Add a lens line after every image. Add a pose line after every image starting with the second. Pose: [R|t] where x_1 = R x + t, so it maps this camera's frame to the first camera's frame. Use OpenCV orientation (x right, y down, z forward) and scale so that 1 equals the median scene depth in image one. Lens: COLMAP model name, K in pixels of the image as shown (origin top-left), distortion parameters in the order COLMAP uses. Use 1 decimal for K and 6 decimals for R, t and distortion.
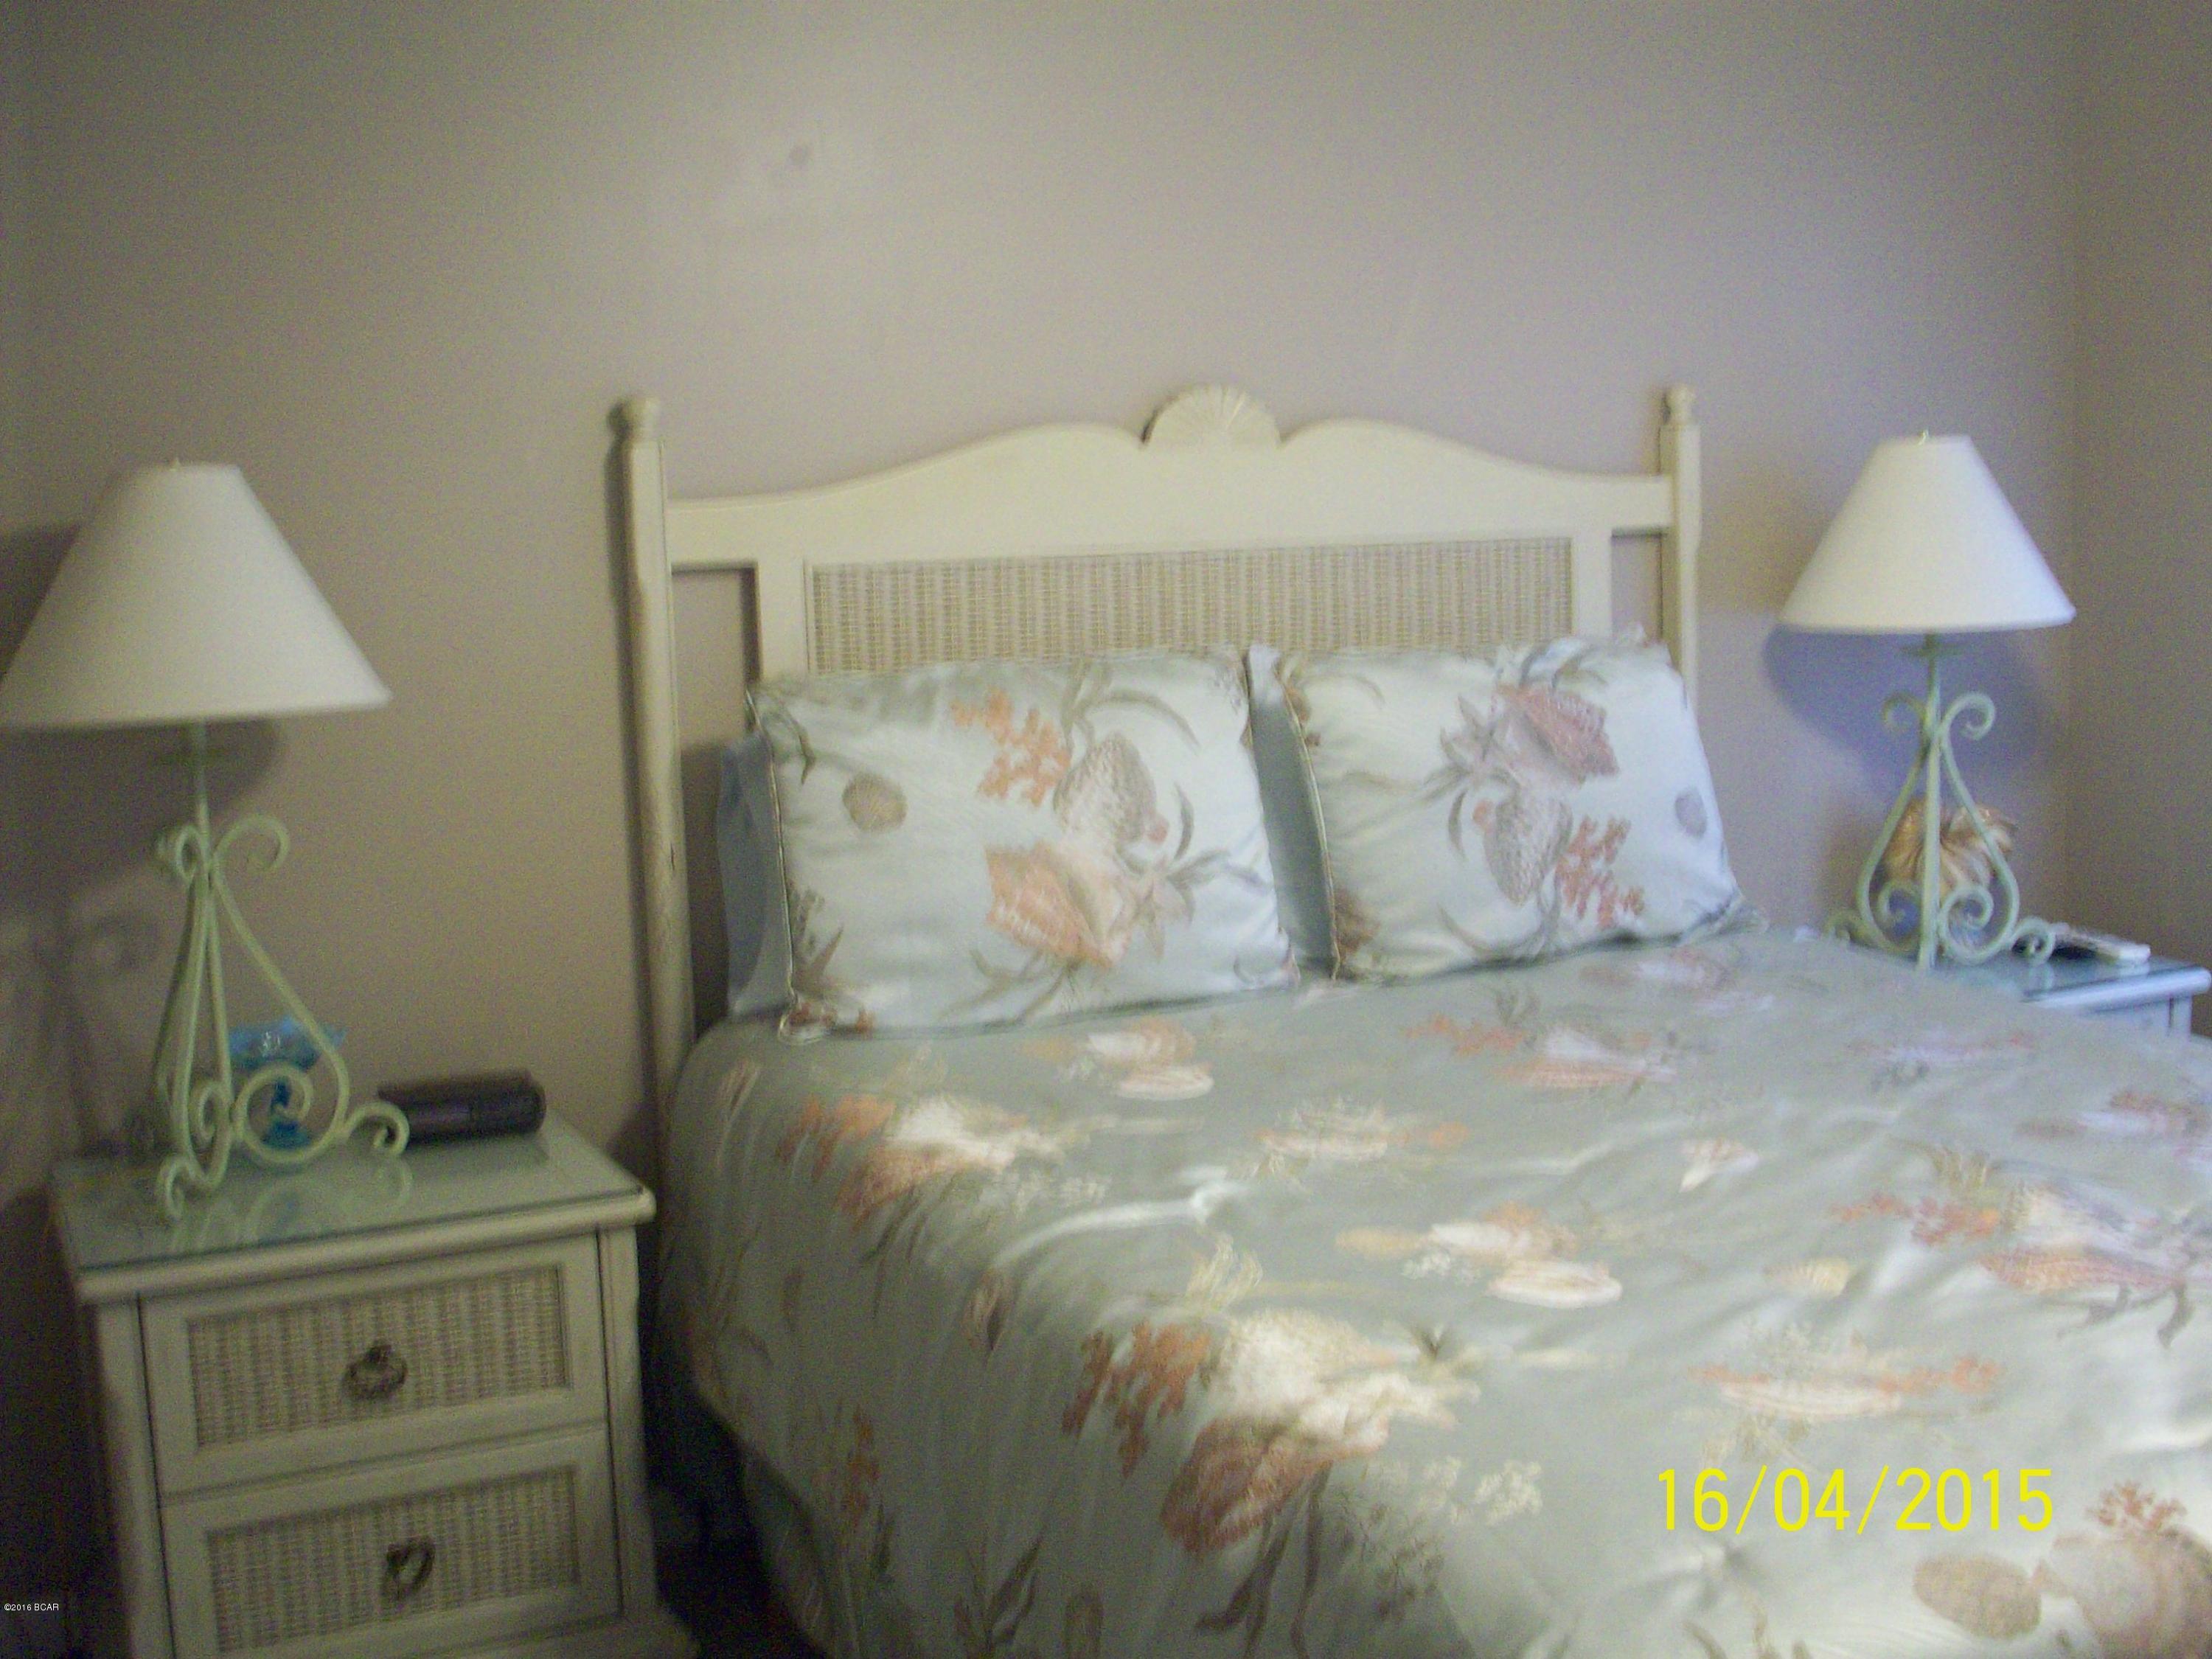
lens RADIAL K [[2443.7, 0, 1160.4], [0, 2443.7, 836.7], [0, 0, 1]] dist [-0.122573, 0.022090]
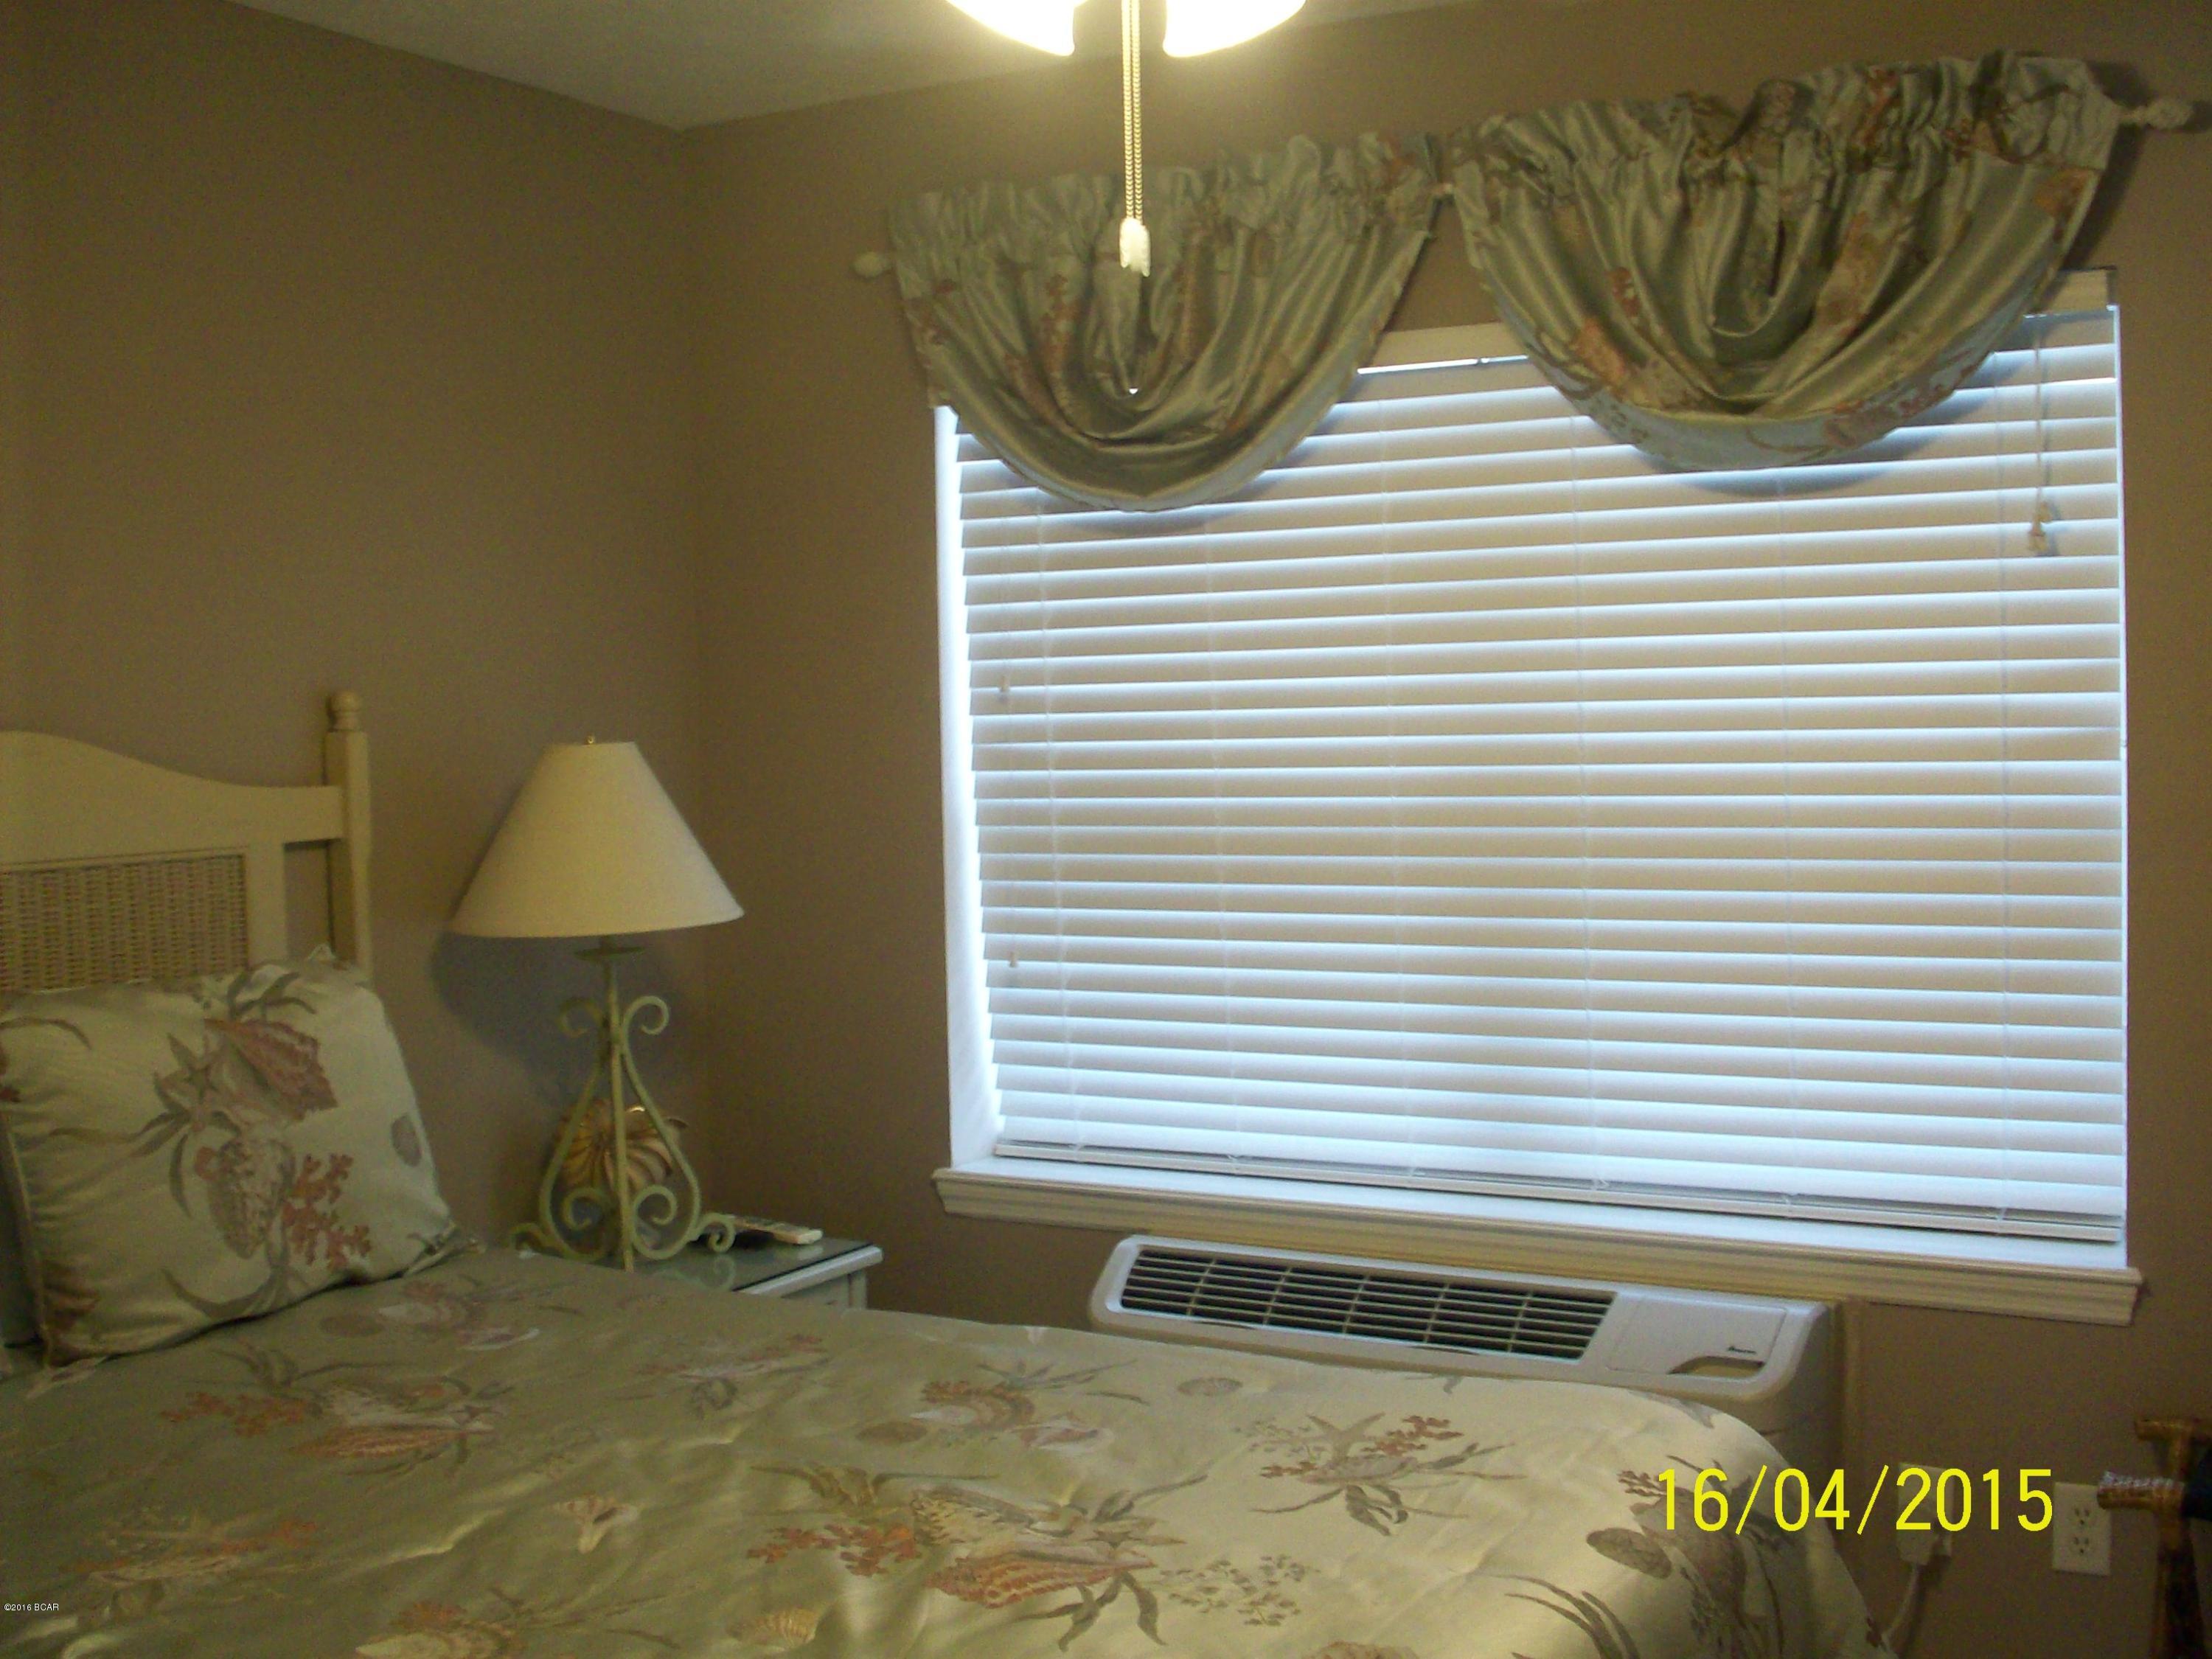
lens RADIAL K [[2443.7, 0, 1160.4], [0, 2443.7, 836.7], [0, 0, 1]] dist [-0.122573, 0.022090]
pose [[0.798842, -0.014778, 0.601359, -0.117212], [0.080474, 0.993337, -0.082491, -0.027171], [-0.596134, 0.114291, 0.794709, 0.063000]]
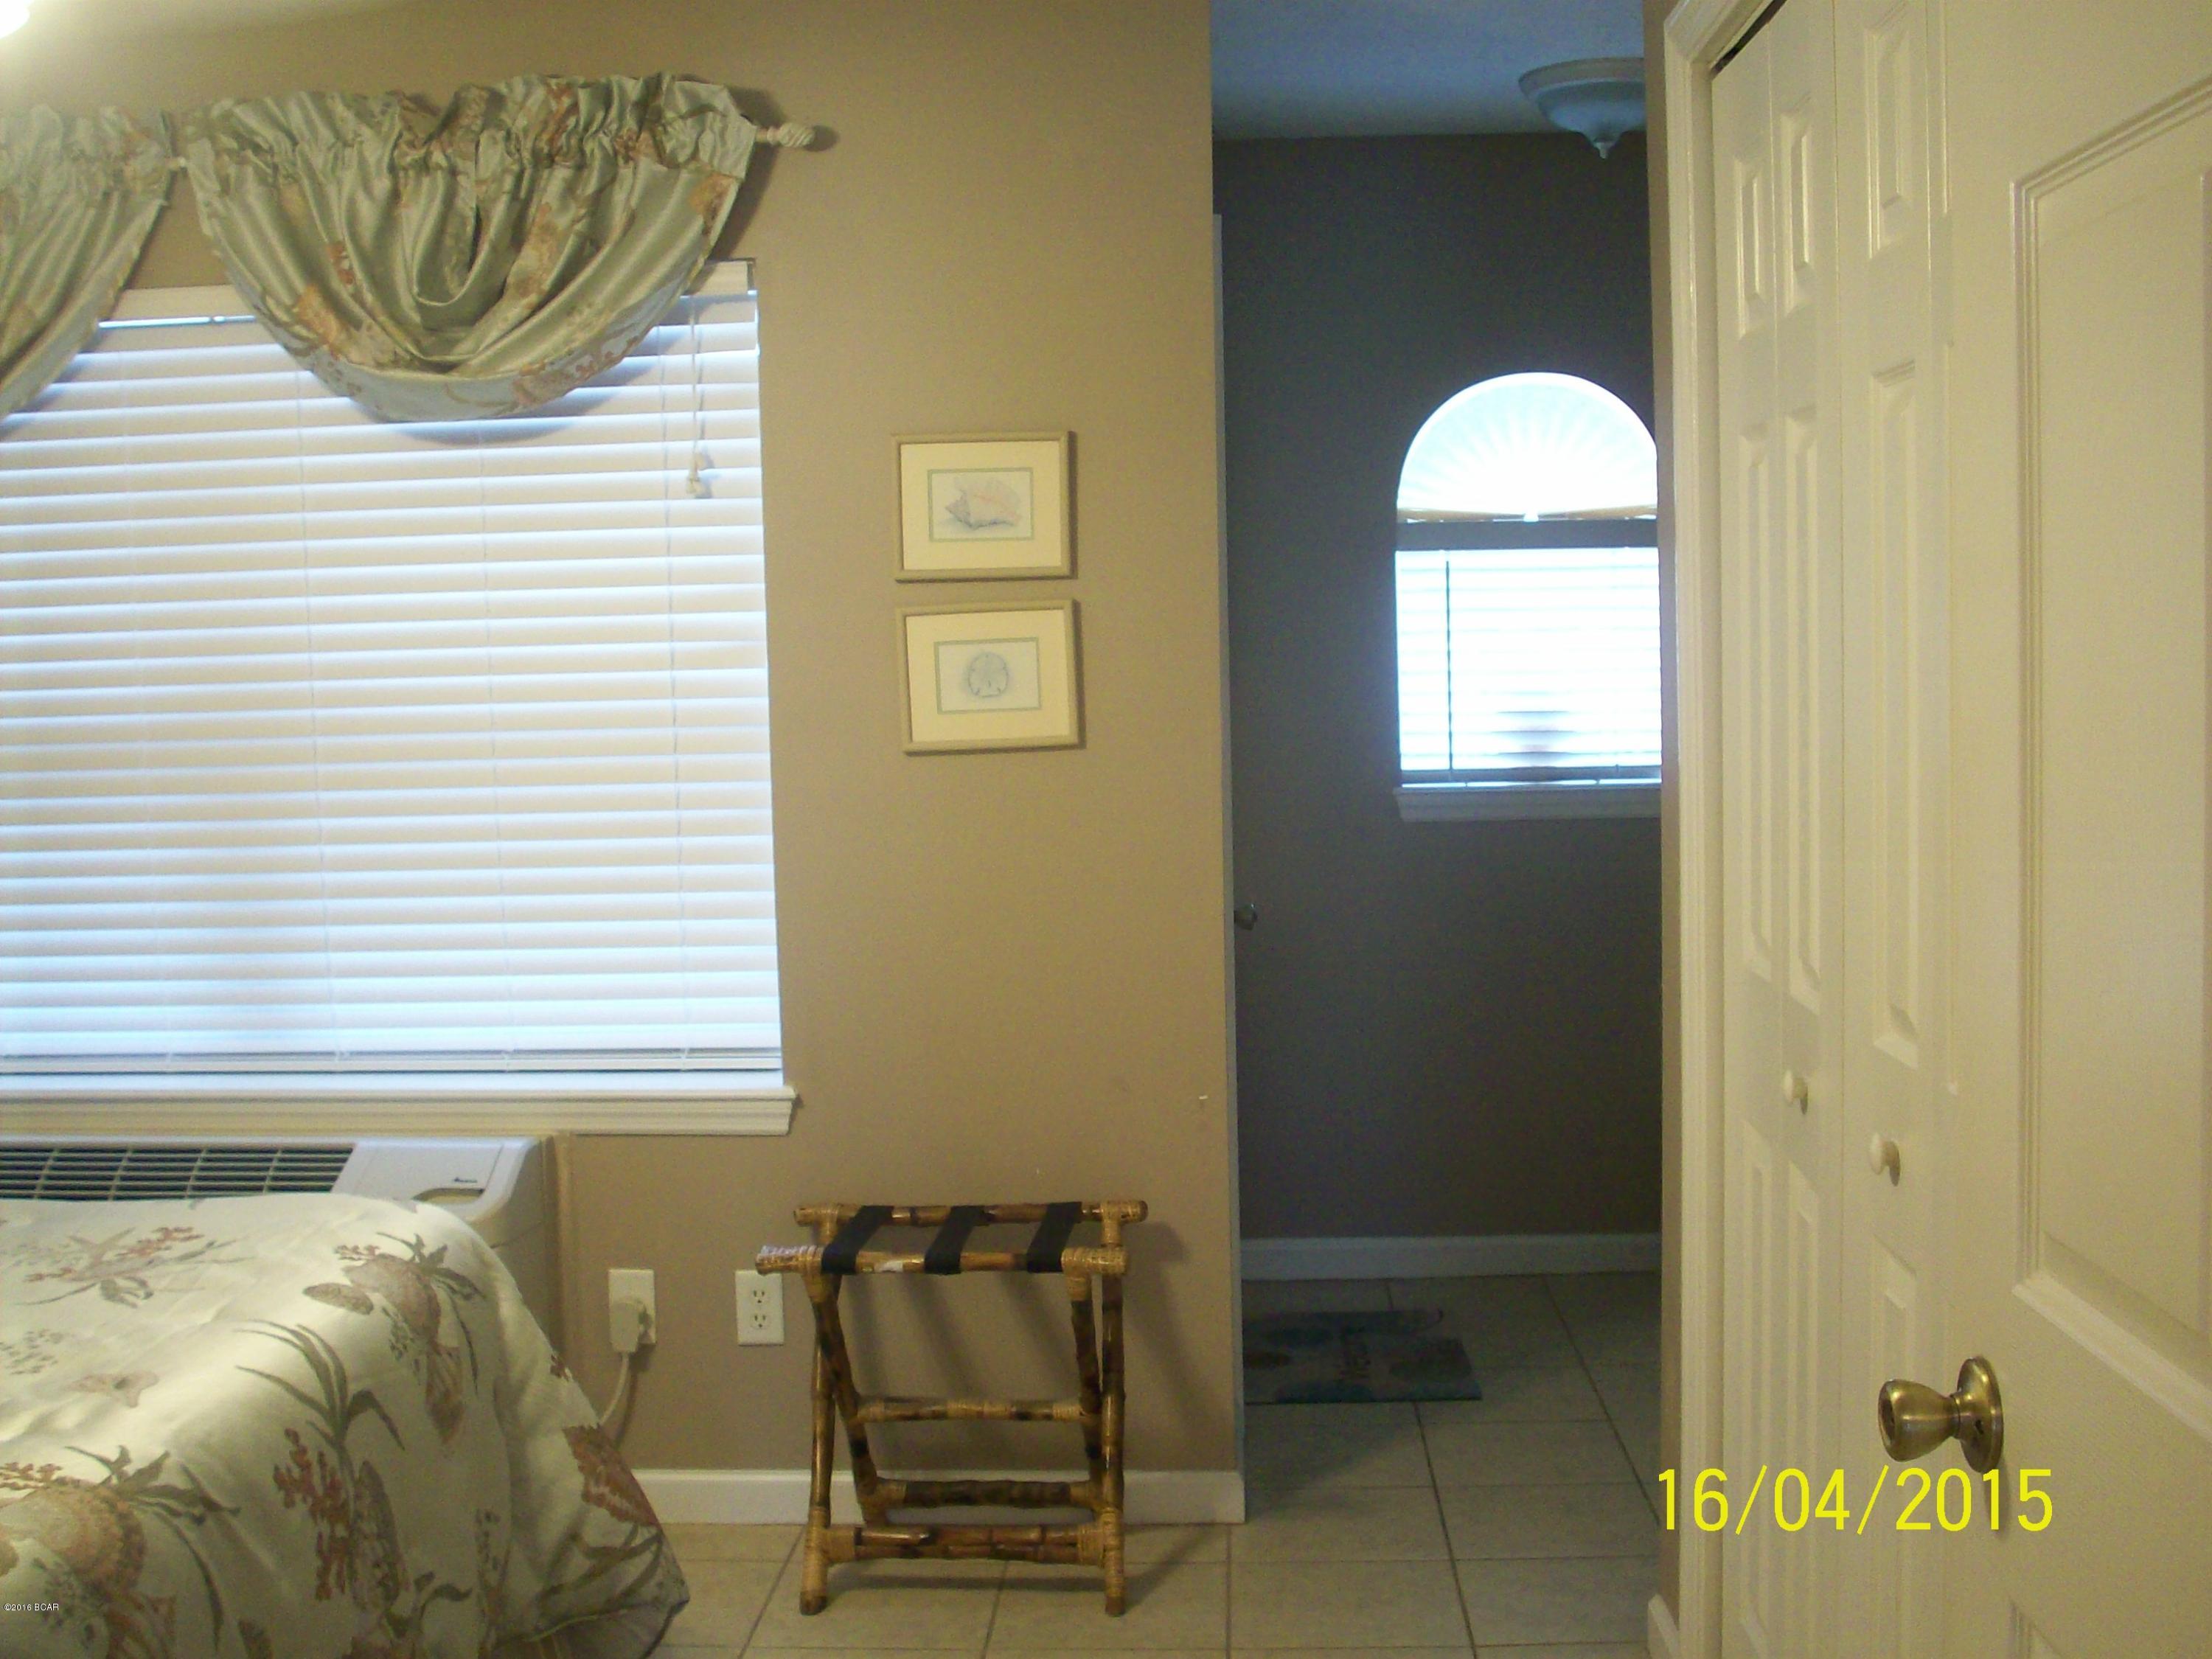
lens RADIAL K [[2500.2, 0, 1106.0], [0, 2500.2, 829.5], [0, 0, 1]] dist [-0.144899, 0.072940]
pose [[0.456381, -0.040881, 0.888845, -0.223958], [0.134874, 0.990579, -0.023691, 0.019318], [-0.879503, 0.130695, 0.457595, -0.083721]]
